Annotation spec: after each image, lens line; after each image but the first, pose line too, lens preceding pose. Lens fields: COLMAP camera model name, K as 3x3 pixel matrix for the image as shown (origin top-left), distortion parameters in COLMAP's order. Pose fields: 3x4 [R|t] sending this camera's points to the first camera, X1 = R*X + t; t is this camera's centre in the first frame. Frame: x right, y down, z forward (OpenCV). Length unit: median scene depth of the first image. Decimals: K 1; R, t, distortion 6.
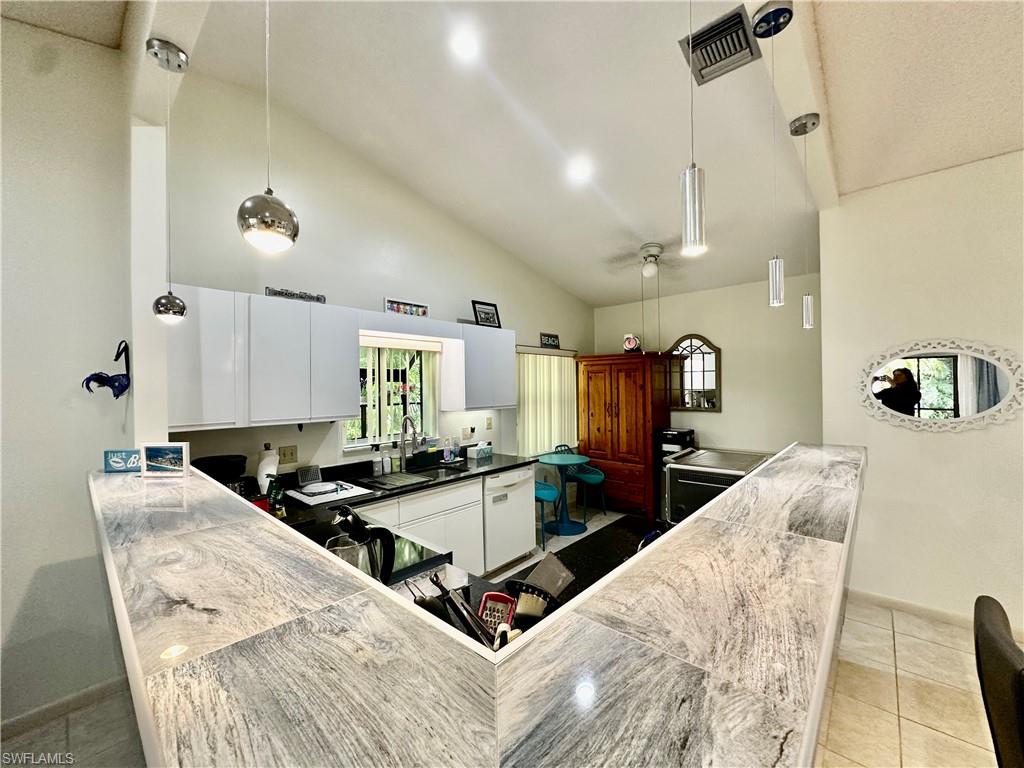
lens RADIAL K [[408.6, 0, 512.0], [0, 408.6, 384.0], [0, 0, 1]] dist [-0.001737, 0.000388]
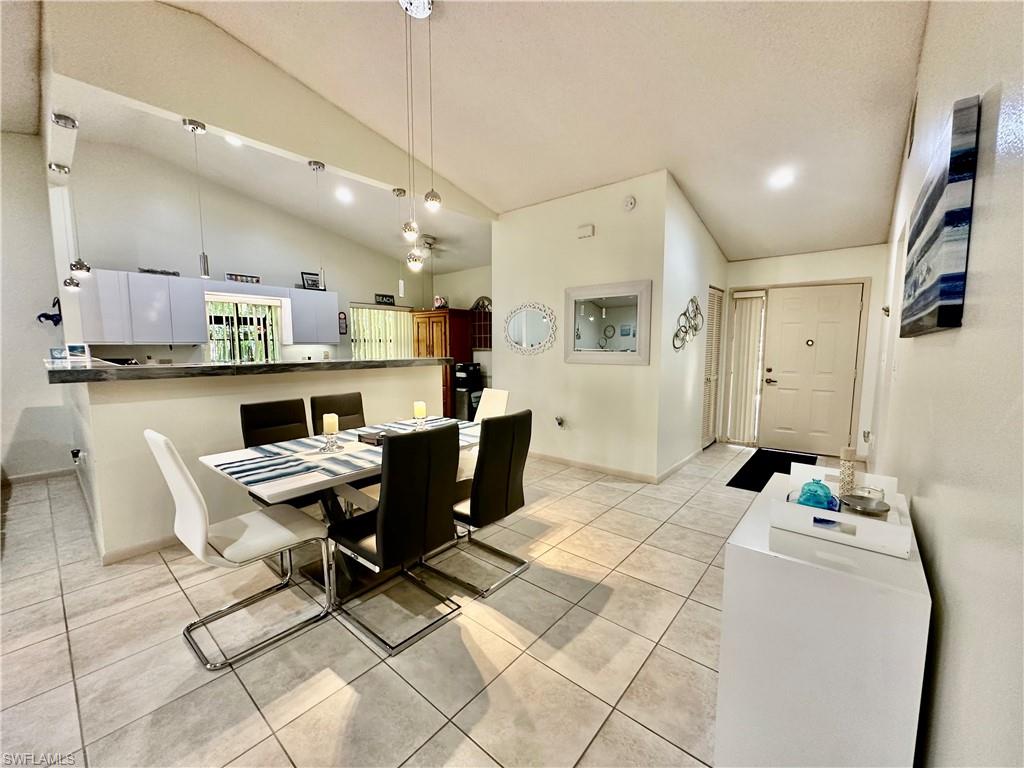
lens RADIAL K [[403.6, 0, 506.6], [0, 403.6, 383.3], [0, 0, 1]] dist [-0.000232, -0.000089]
pose [[0.999450, 0.008014, 0.032175, 0.593435], [-0.011279, 0.994656, 0.102626, 0.042416], [-0.031180, -0.102932, 0.994200, -0.536181]]
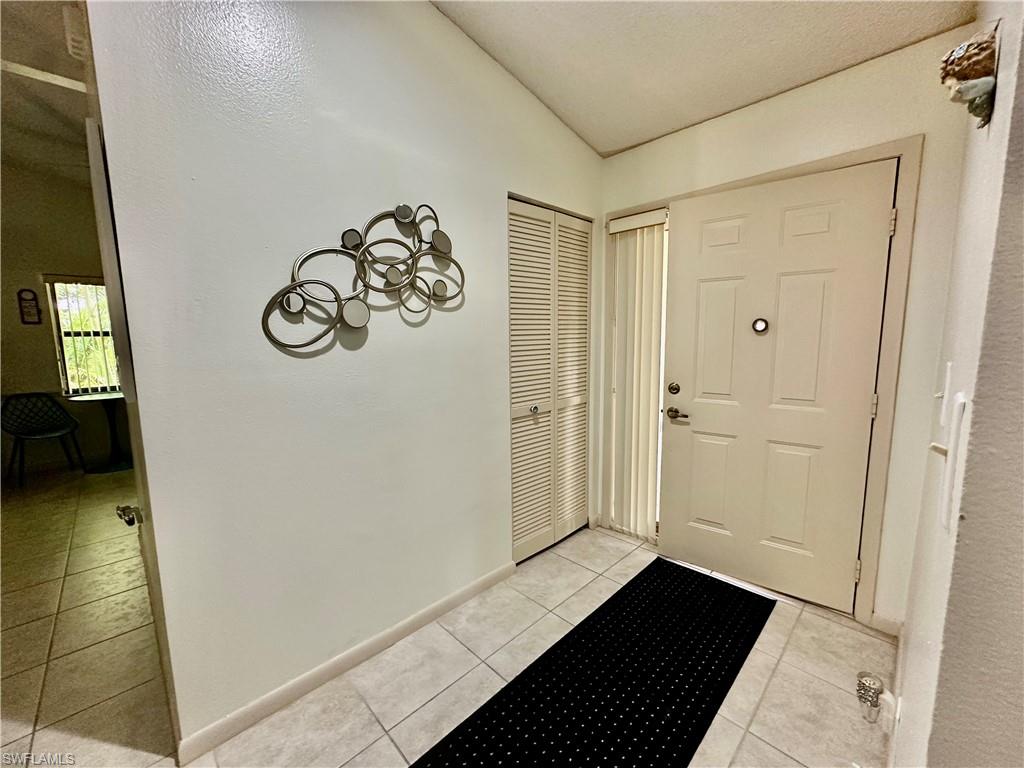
lens RADIAL K [[408.6, 0, 512.0], [0, 408.6, 384.0], [0, 0, 1]] dist [-0.001737, 0.000388]
pose [[0.998056, 0.000048, -0.062331, 1.285962], [0.007694, 0.992258, 0.123955, 0.042812], [0.061854, -0.124194, 0.990328, 0.143101]]
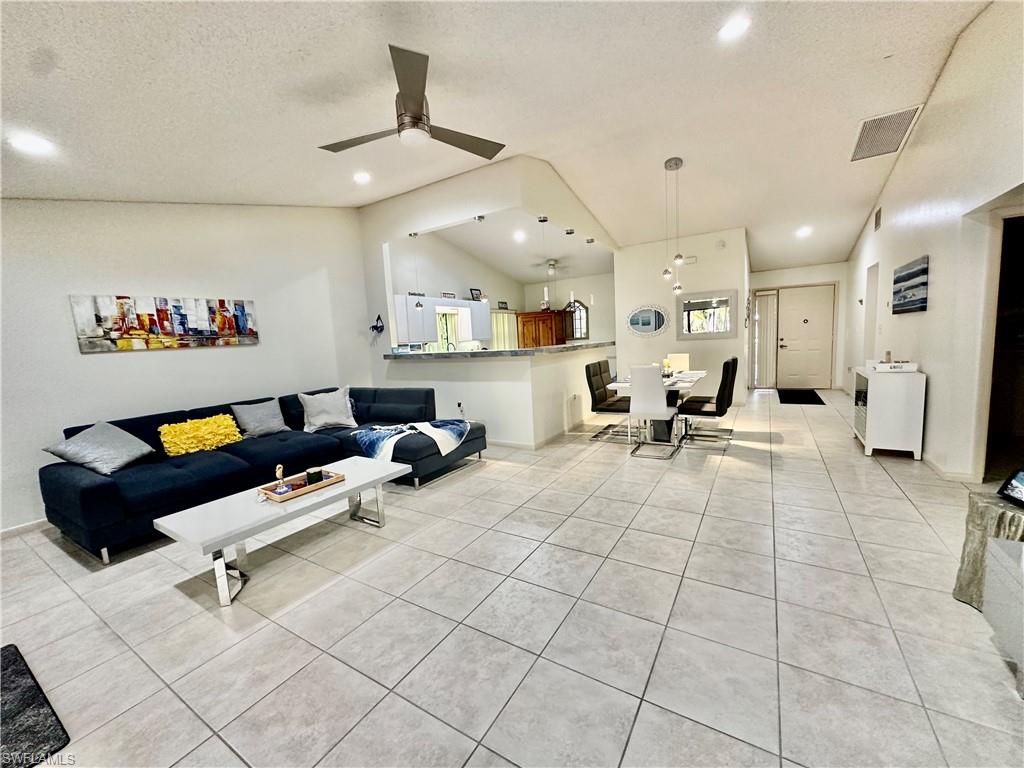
lens RADIAL K [[408.6, 0, 512.0], [0, 408.6, 384.0], [0, 0, 1]] dist [-0.001737, 0.000388]
pose [[0.982476, -0.062924, 0.175447, -0.272799], [0.043411, 0.992655, 0.112924, 0.052790], [-0.181264, -0.103329, 0.977991, -1.100534]]
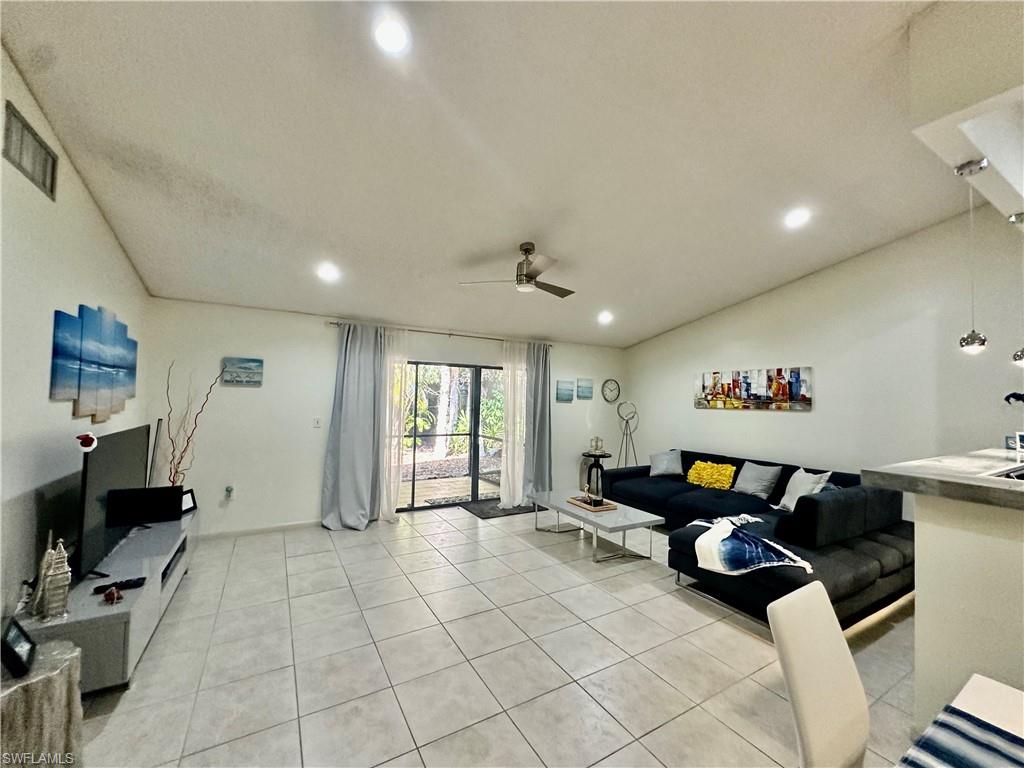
lens RADIAL K [[408.6, 0, 512.0], [0, 408.6, 384.0], [0, 0, 1]] dist [-0.001737, 0.000388]
pose [[-0.298470, -0.028457, -0.953995, 0.587391], [-0.017365, 0.999552, -0.024384, 0.005920], [0.954261, 0.009288, -0.298830, -0.232798]]
